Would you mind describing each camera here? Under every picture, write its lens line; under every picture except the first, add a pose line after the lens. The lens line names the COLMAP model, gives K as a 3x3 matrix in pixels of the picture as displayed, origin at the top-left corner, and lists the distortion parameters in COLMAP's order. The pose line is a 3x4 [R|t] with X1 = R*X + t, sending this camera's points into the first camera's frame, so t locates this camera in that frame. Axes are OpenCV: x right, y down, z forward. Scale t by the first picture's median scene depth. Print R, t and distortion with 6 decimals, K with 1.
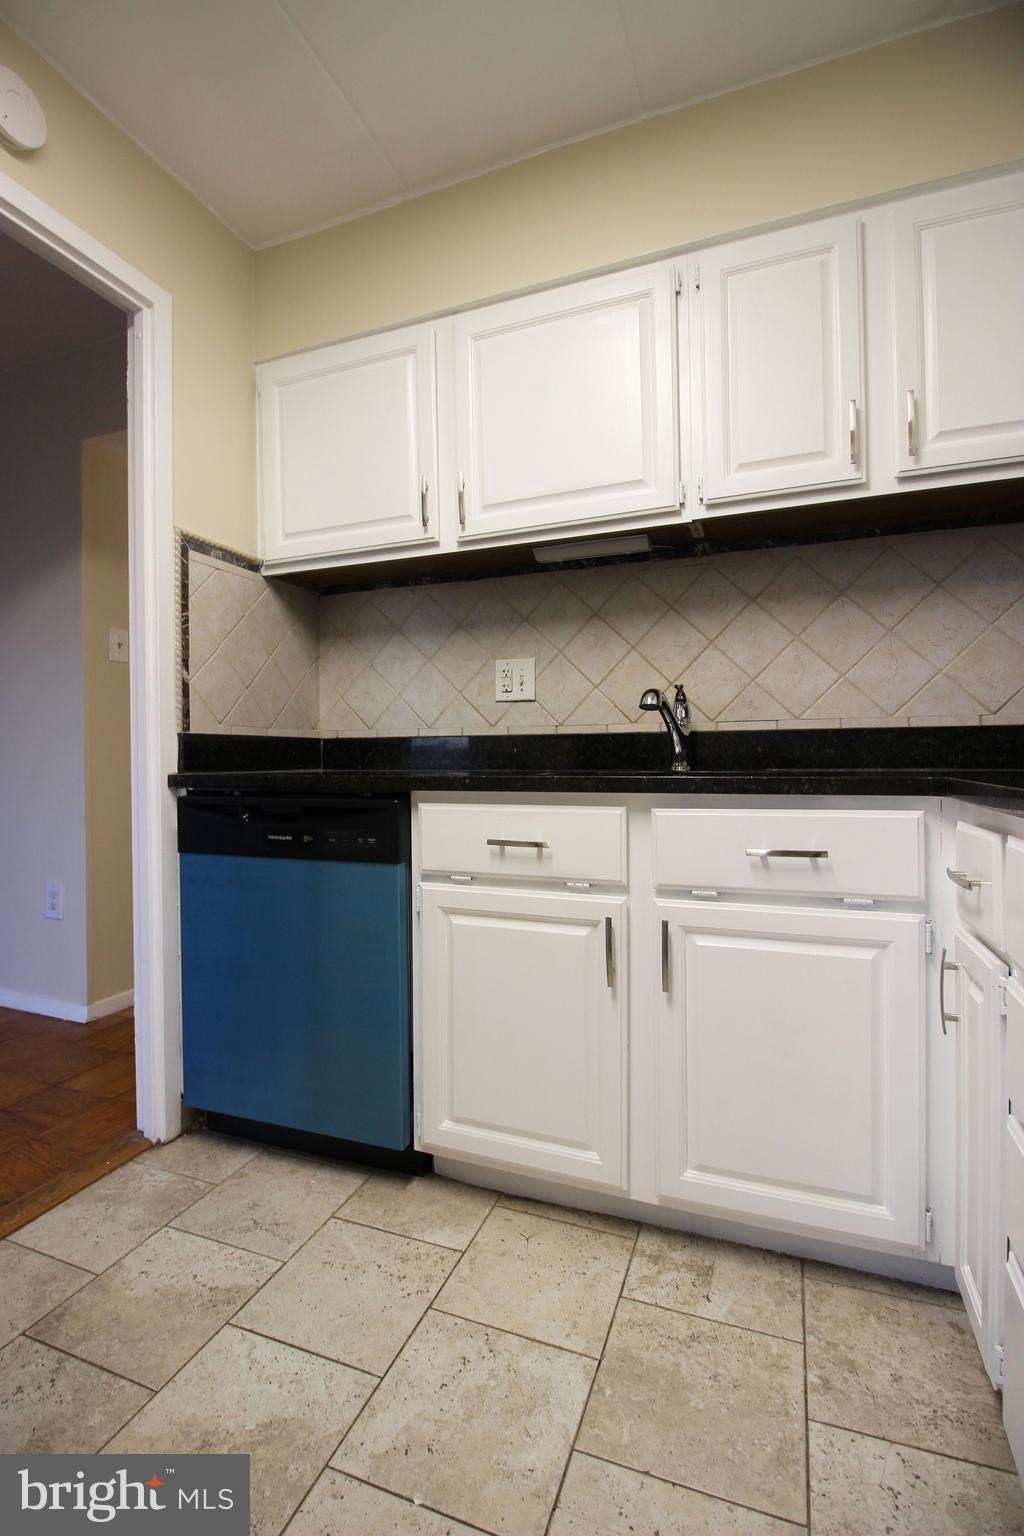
lens RADIAL K [[711.6, 0, 503.9], [0, 711.6, 758.2], [0, 0, 1]] dist [-0.007332, -0.005249]
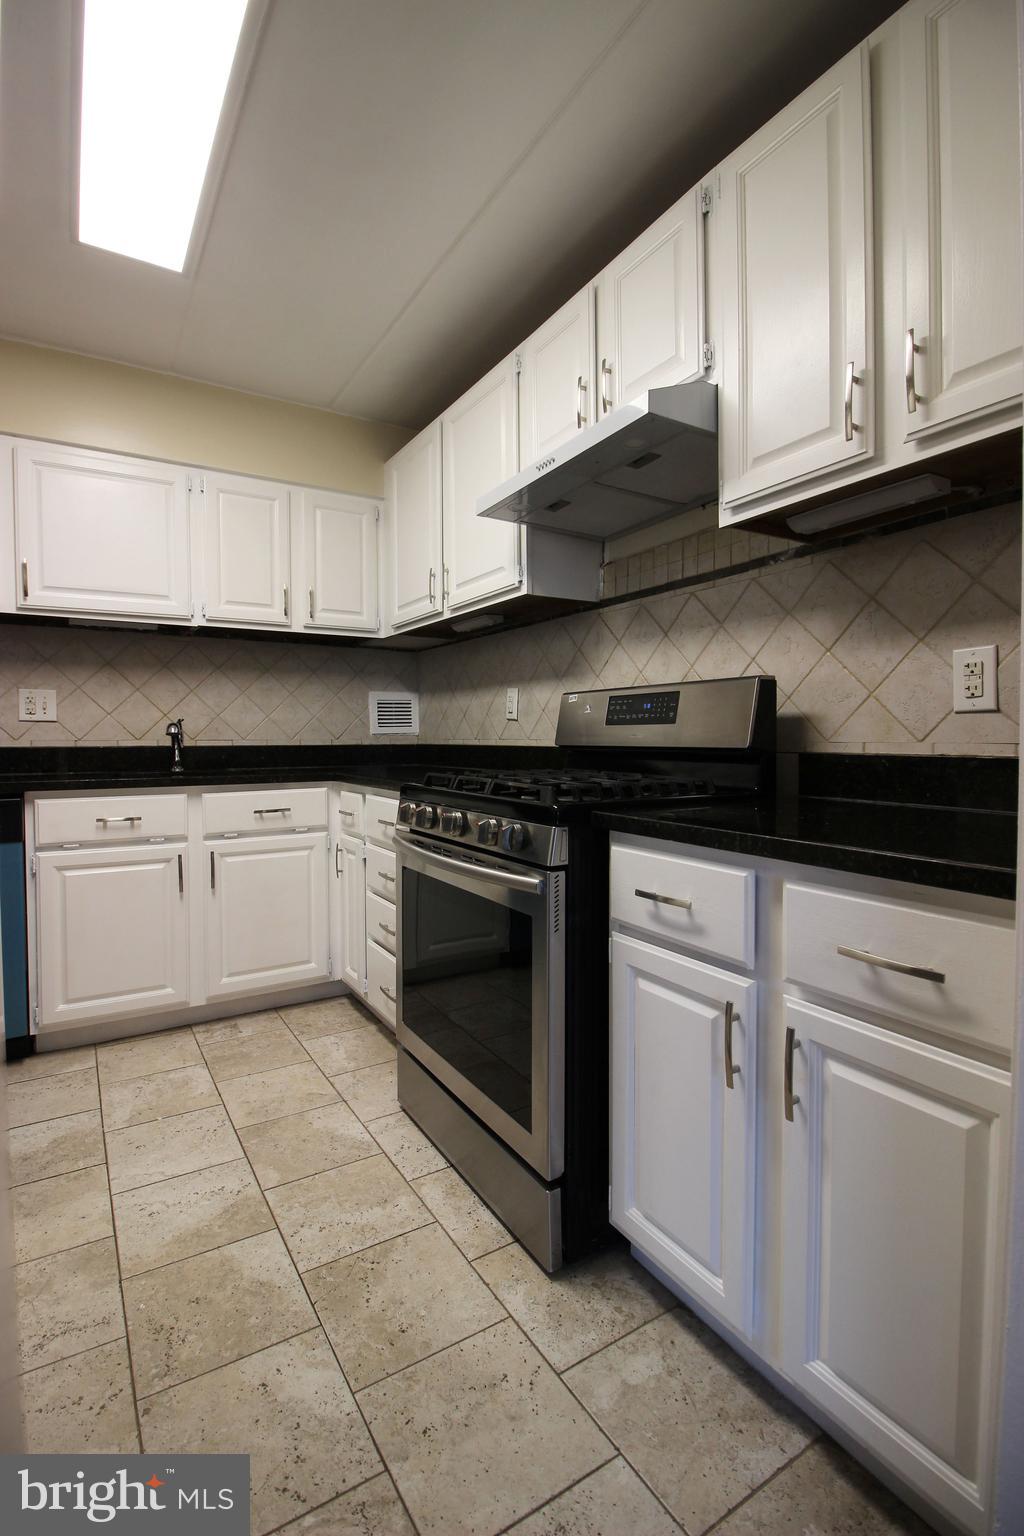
lens RADIAL K [[711.6, 0, 512.1], [0, 711.6, 758.1], [0, 0, 1]] dist [-0.007332, -0.005249]
pose [[0.593566, -0.015928, 0.804628, -0.771332], [-0.002364, 0.999765, 0.021535, -0.062142], [-0.804782, -0.014685, 0.593389, -0.729463]]
